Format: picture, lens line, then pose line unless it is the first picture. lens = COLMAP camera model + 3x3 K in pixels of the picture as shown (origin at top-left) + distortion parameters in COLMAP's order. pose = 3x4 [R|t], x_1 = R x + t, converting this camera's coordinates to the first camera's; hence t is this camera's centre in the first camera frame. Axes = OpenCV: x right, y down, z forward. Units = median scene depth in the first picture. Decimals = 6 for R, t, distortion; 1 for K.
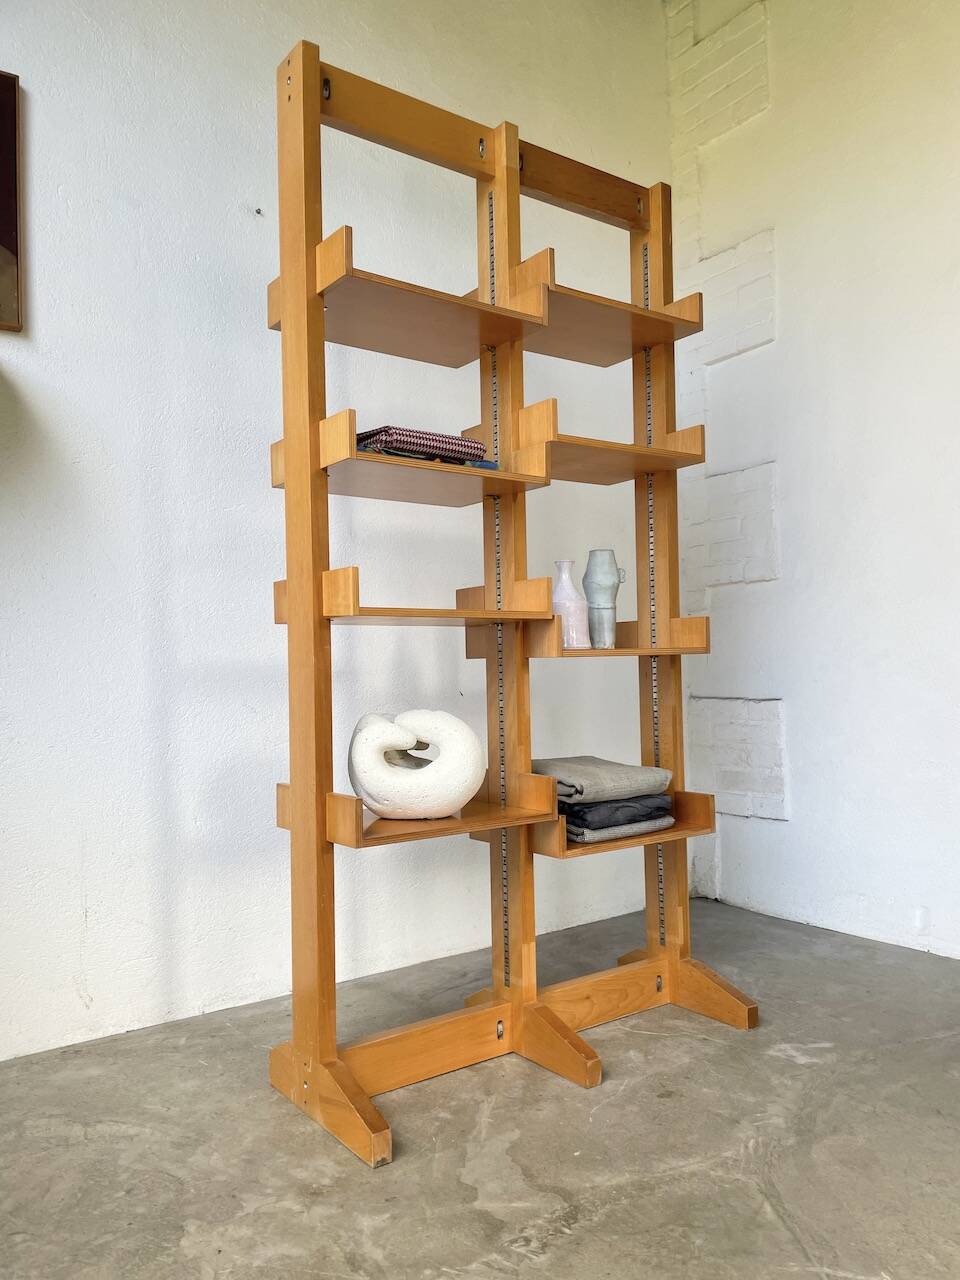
lens RADIAL K [[959.5, 0, 488.6], [0, 959.5, 648.1], [0, 0, 1]] dist [0.085044, -0.107246]
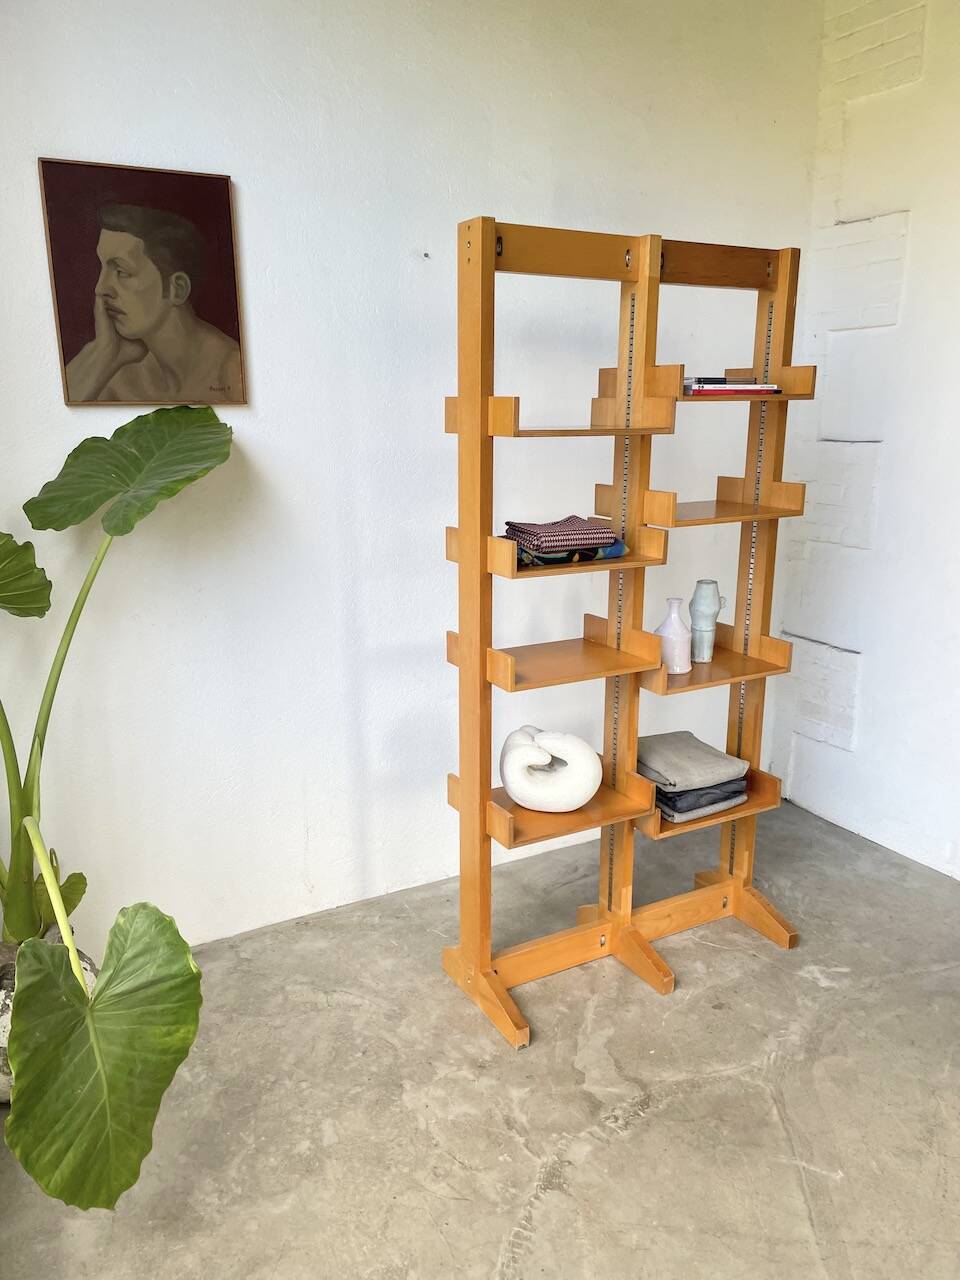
lens RADIAL K [[956.1, 0, 486.9], [0, 956.1, 646.5], [0, 0, 1]] dist [0.086240, -0.109152]
pose [[0.993106, 0.051211, -0.105440, -0.030244], [-0.021434, 0.963688, 0.266169, -0.394106], [0.115242, -0.262074, 0.958142, -0.243997]]
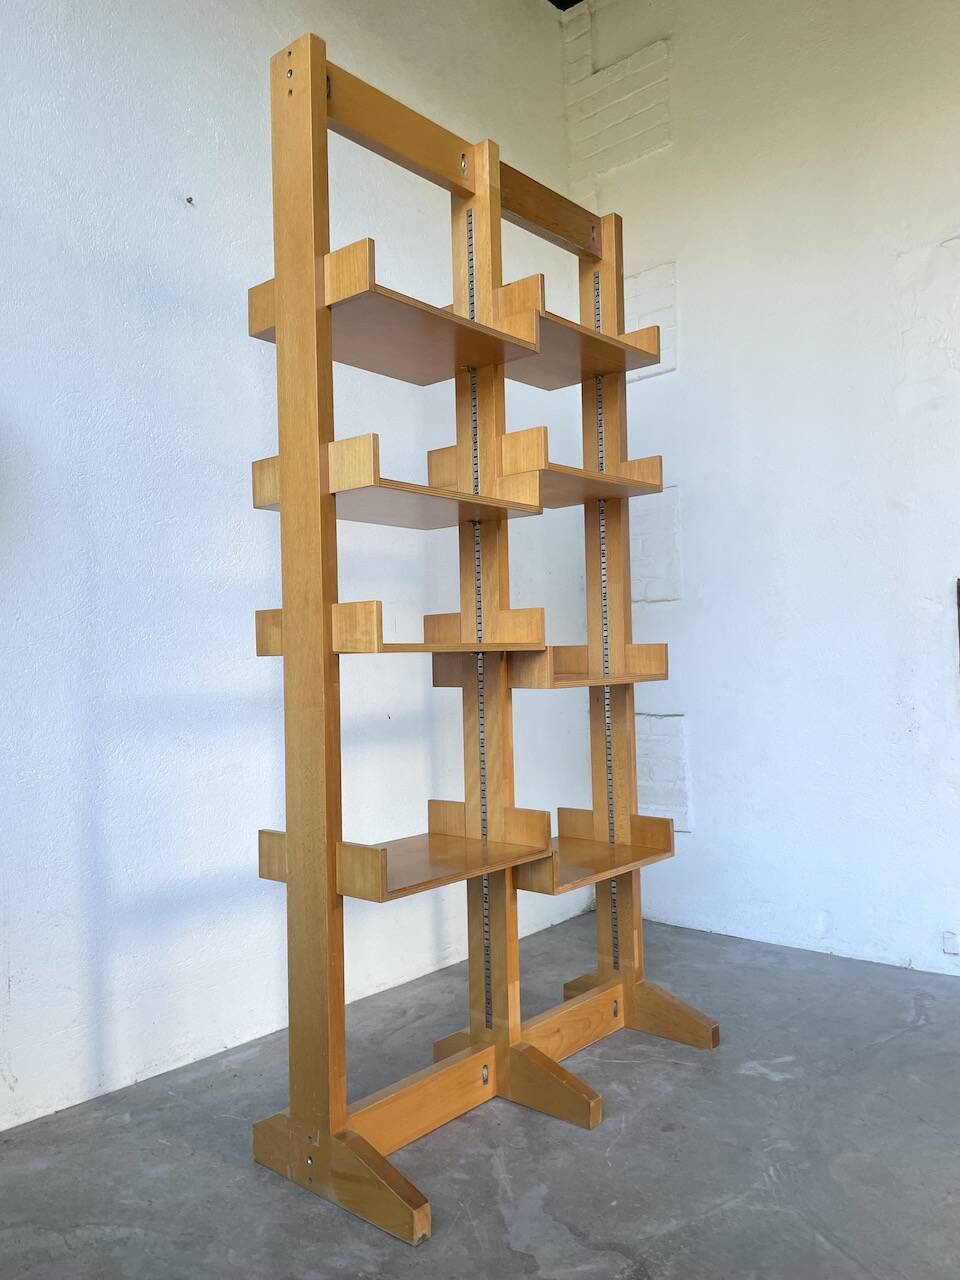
lens RADIAL K [[961.4, 0, 475.8], [0, 961.4, 637.4], [0, 0, 1]] dist [0.084317, -0.109997]
pose [[0.976949, 0.001997, 0.213464, -0.213431], [-0.000640, 0.999979, -0.006423, -0.037212], [-0.213472, 0.006139, 0.976930, 0.054177]]
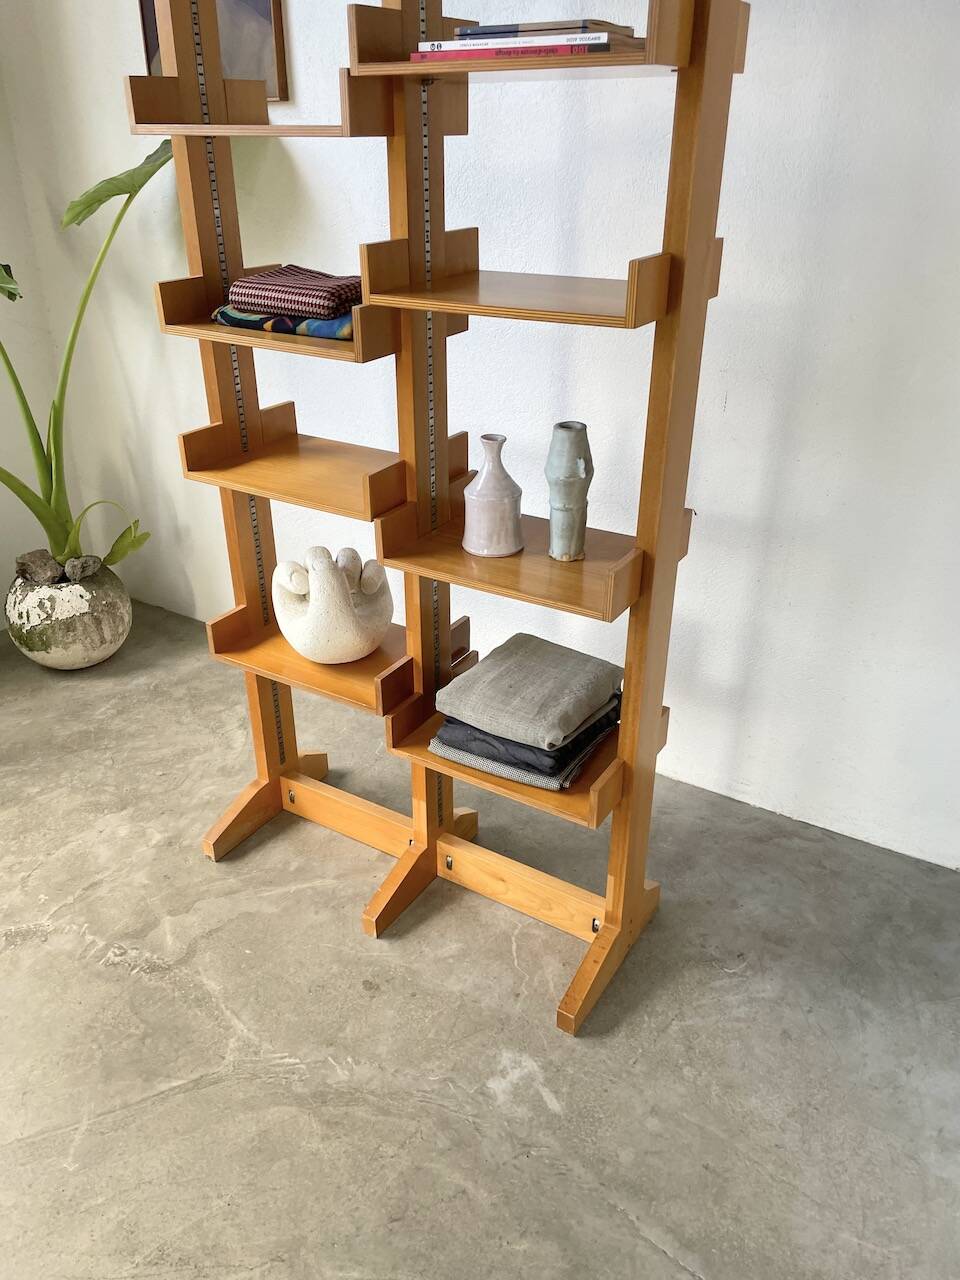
lens RADIAL K [[957.4, 0, 477.4], [0, 957.4, 646.3], [0, 0, 1]] dist [0.087743, -0.112812]
pose [[0.379180, 0.453251, -0.806713, 0.856688], [0.007817, 0.870218, 0.492605, -0.360827], [0.925290, -0.193092, 0.326427, 0.784767]]
